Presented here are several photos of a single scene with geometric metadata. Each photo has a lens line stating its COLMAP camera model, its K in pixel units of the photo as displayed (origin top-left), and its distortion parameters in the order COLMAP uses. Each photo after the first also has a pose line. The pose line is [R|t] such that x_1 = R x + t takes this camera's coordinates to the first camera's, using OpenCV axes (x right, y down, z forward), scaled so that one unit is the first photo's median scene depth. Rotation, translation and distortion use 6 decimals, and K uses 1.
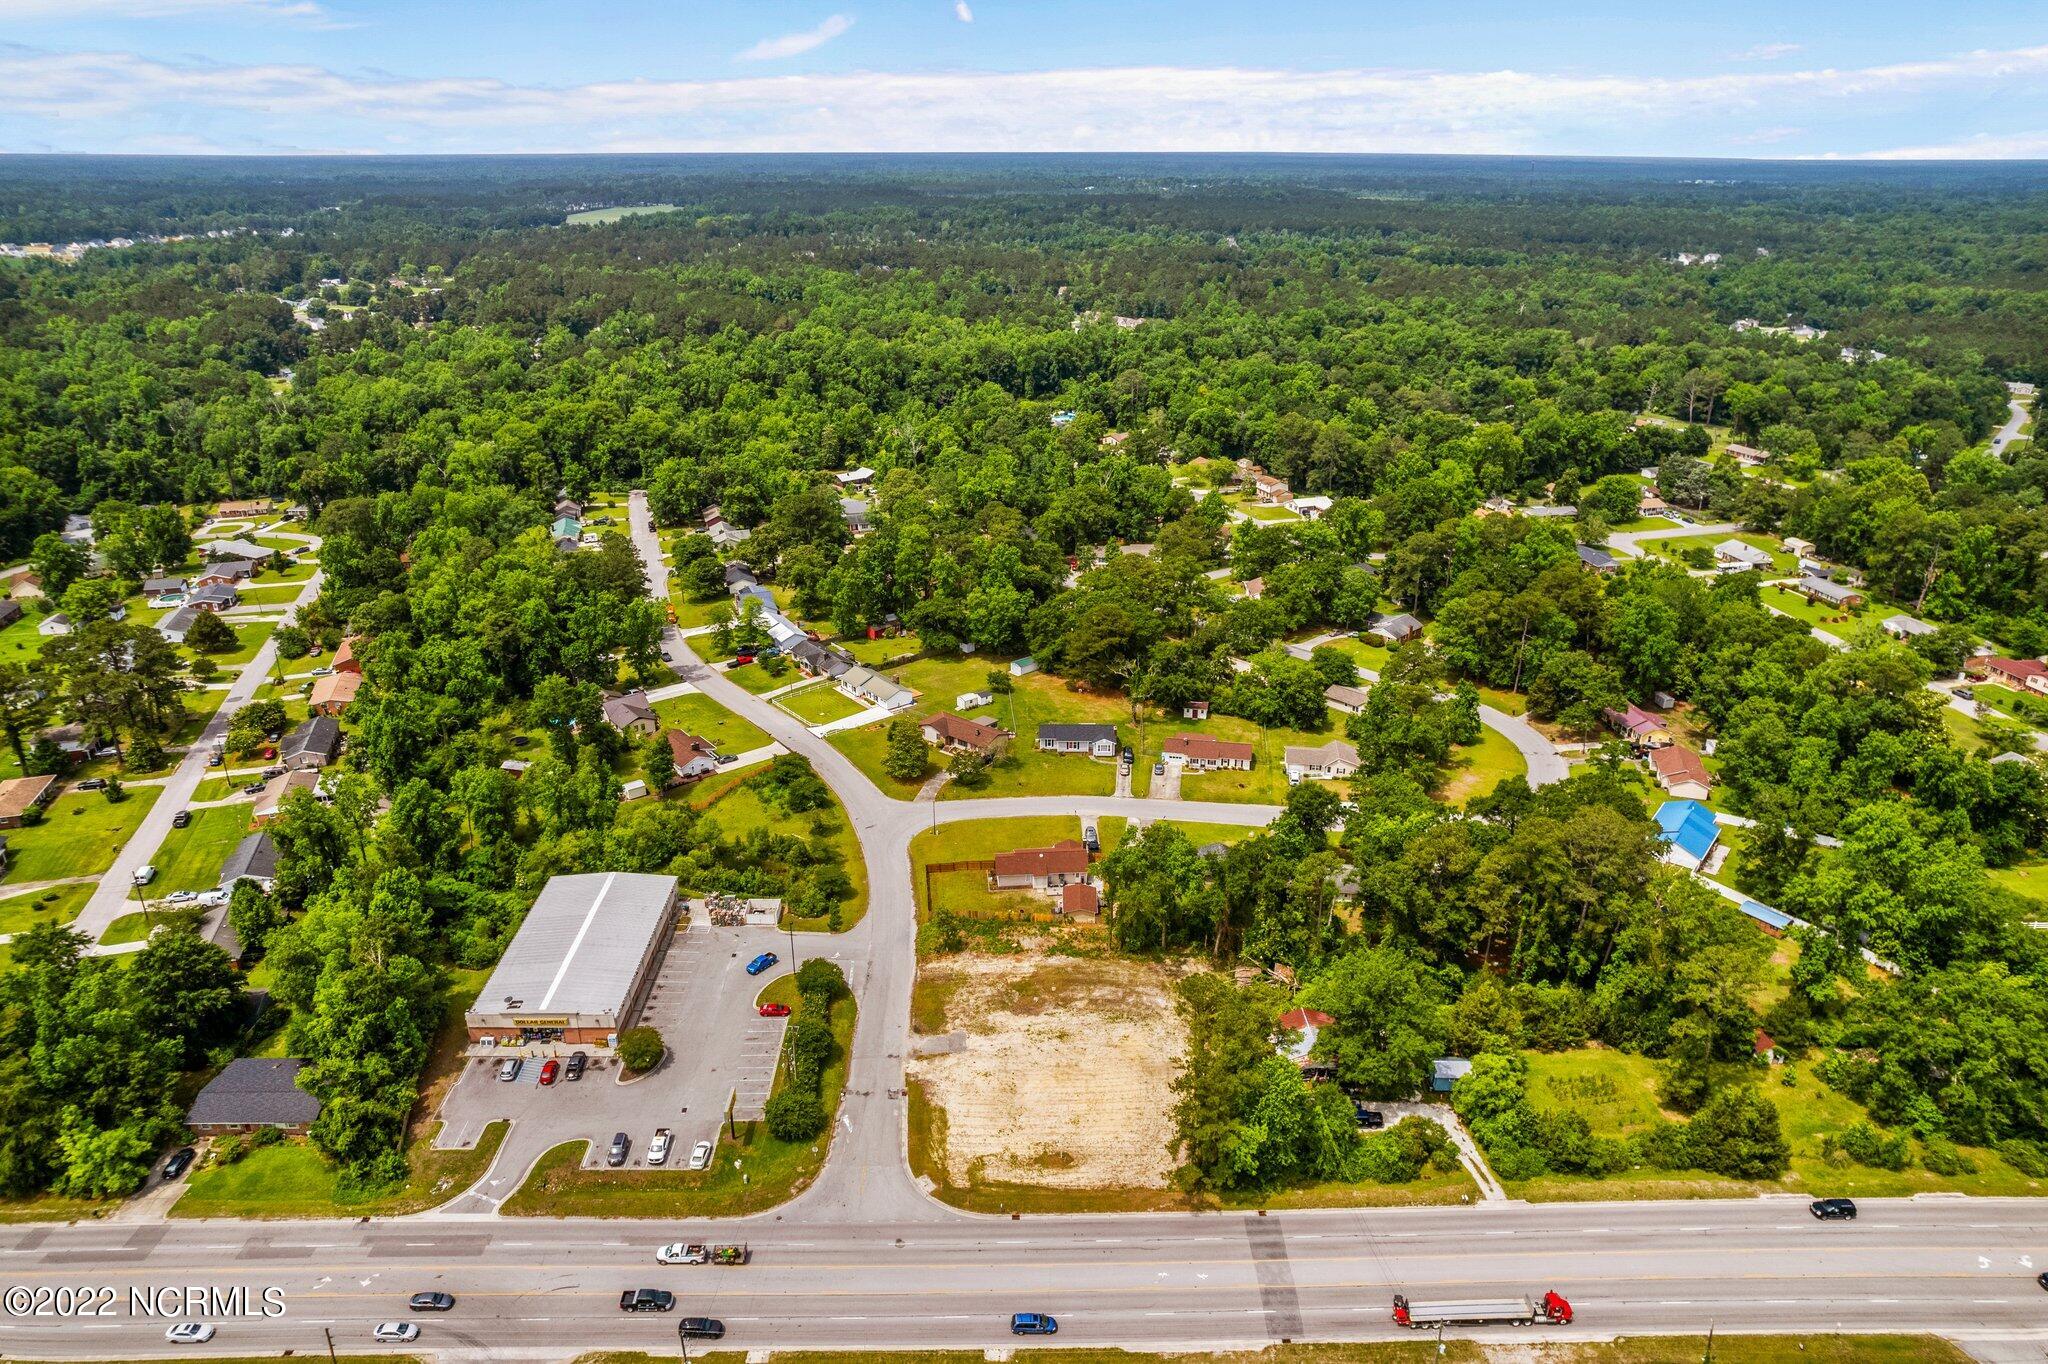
lens RADIAL K [[1307.6, 0, 1021.2], [0, 1307.6, 699.4], [0, 0, 1]] dist [-0.071547, 0.060863]
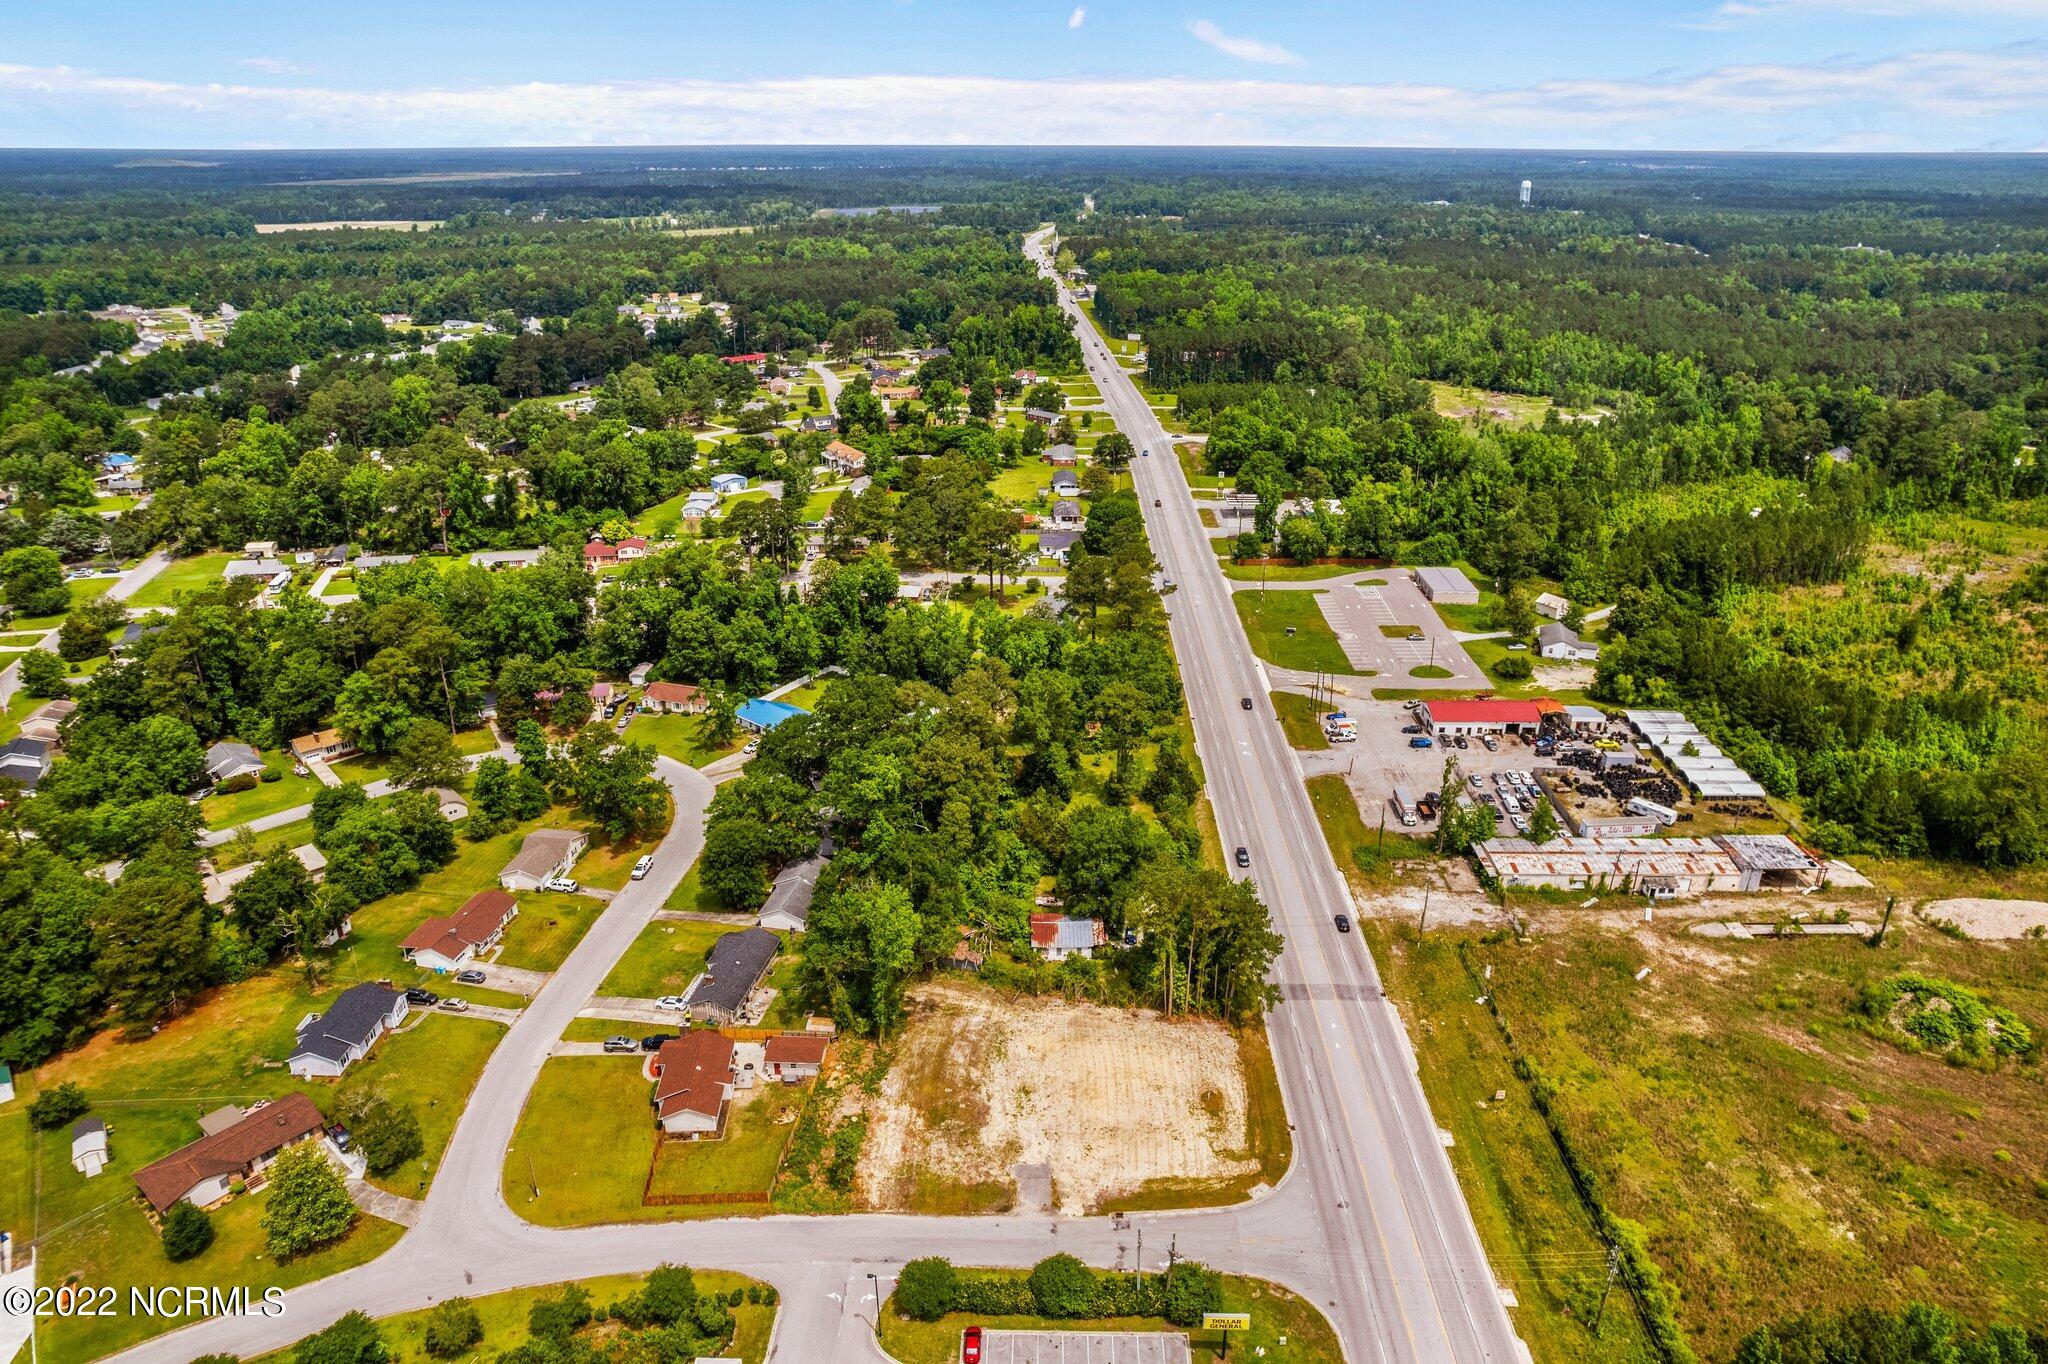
lens RADIAL K [[1324.5, 0, 1026.4], [0, 1324.5, 677.7], [0, 0, 1]] dist [-0.048917, 0.001395]
pose [[0.027338, -0.382089, 0.923721, -0.741560], [0.392482, 0.853964, 0.341619, -0.325394], [-0.919353, 0.353205, 0.173309, 0.734450]]
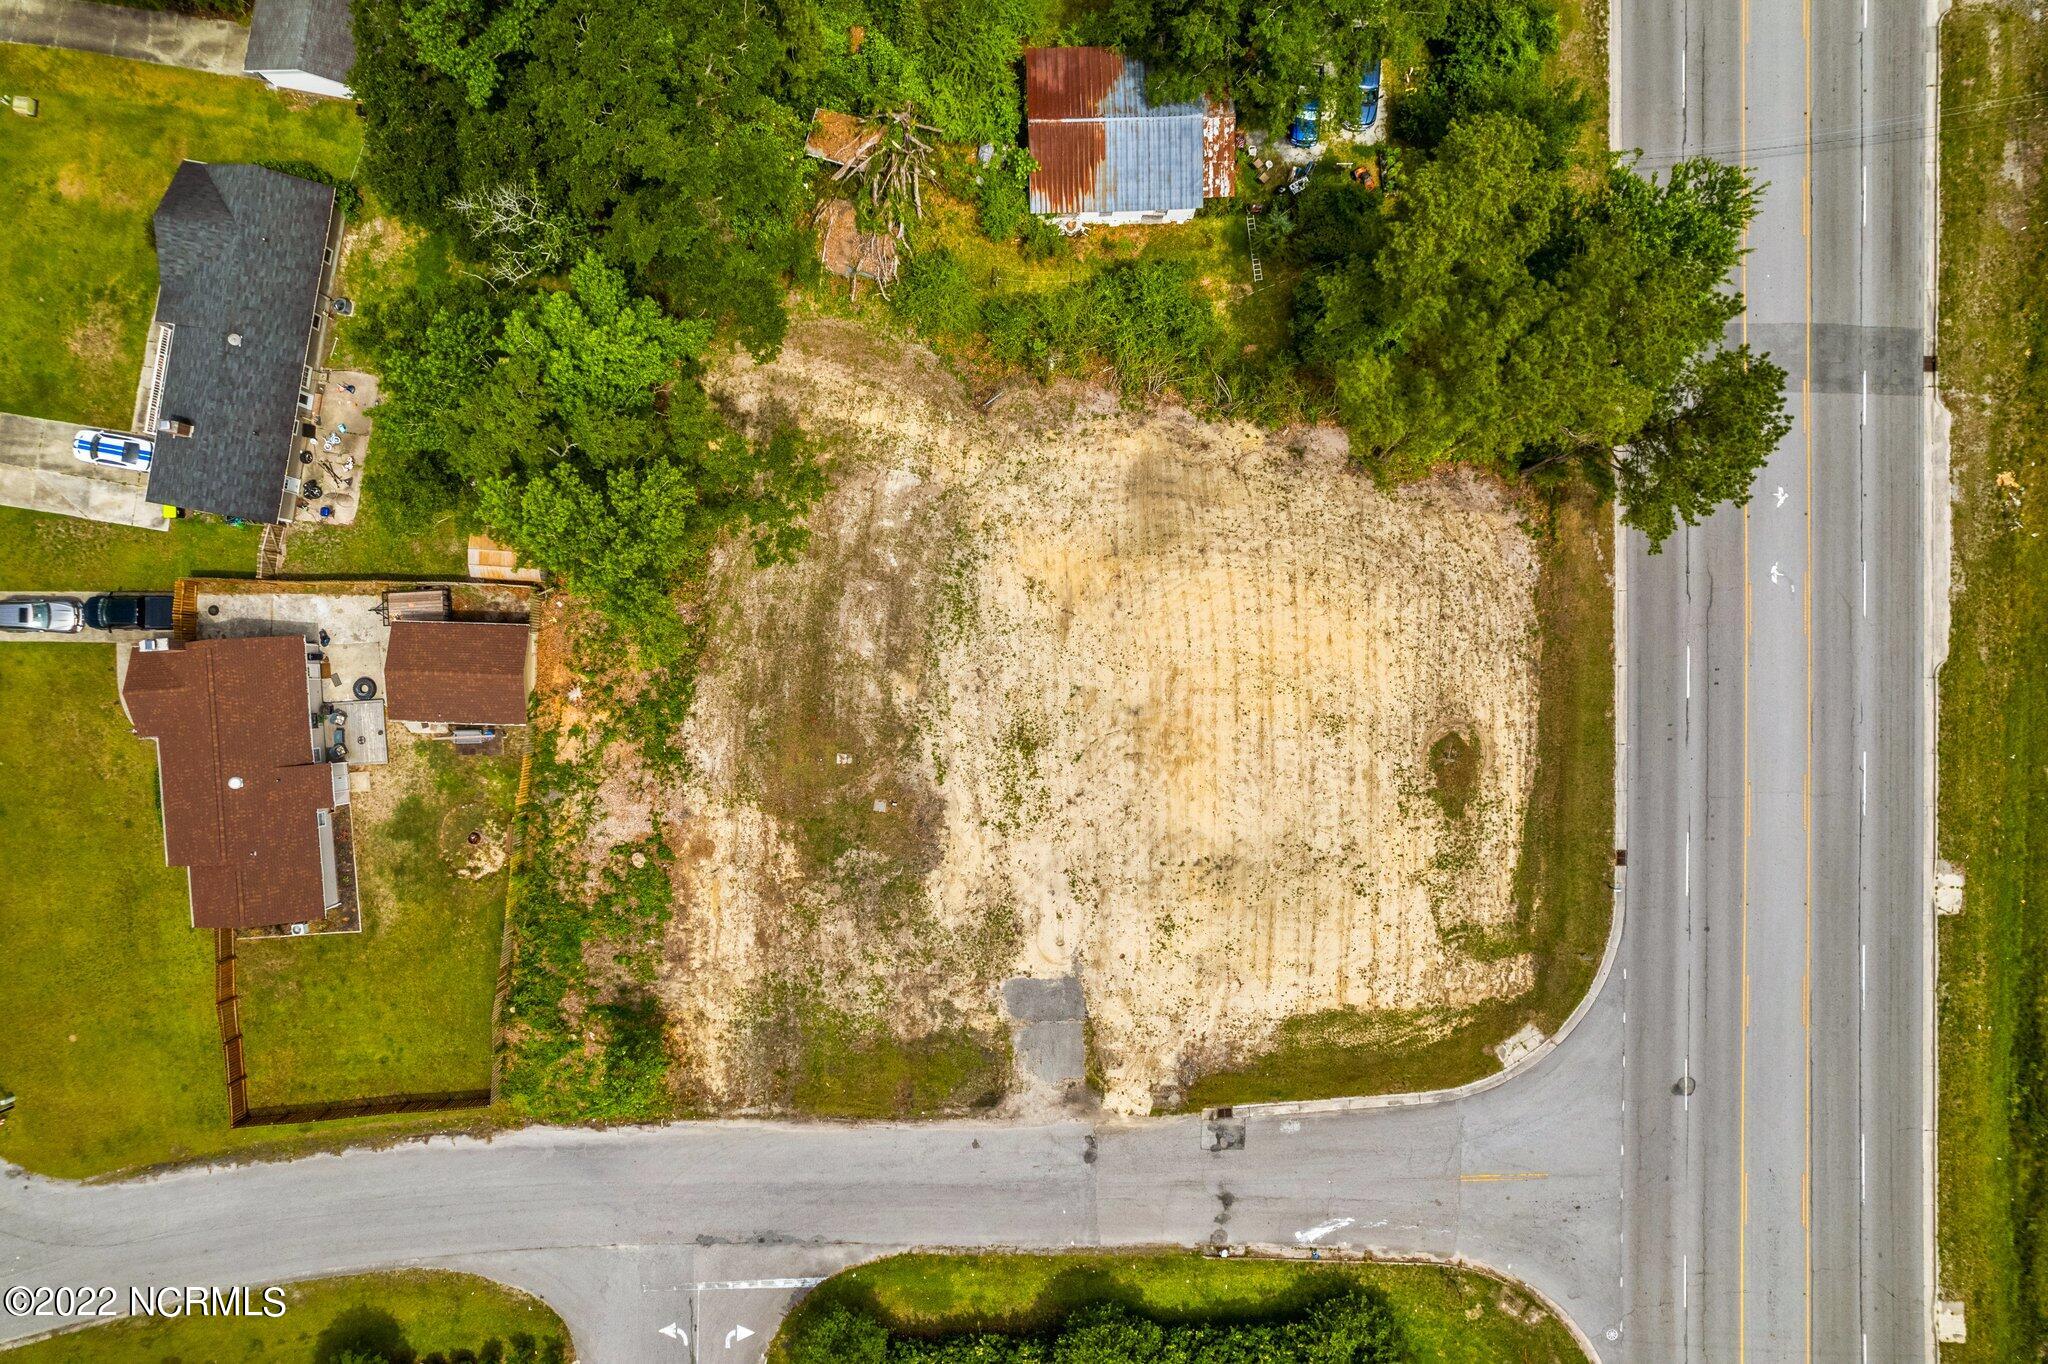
lens RADIAL K [[1310.6, 0, 1027.4], [0, 1310.6, 686.6], [0, 0, 1]] dist [-0.070658, 0.059728]
pose [[0.007741, -0.999963, -0.003808, 0.050768], [0.389908, -0.000488, 0.920854, -0.115441], [-0.920821, -0.008613, 0.389890, 0.848330]]
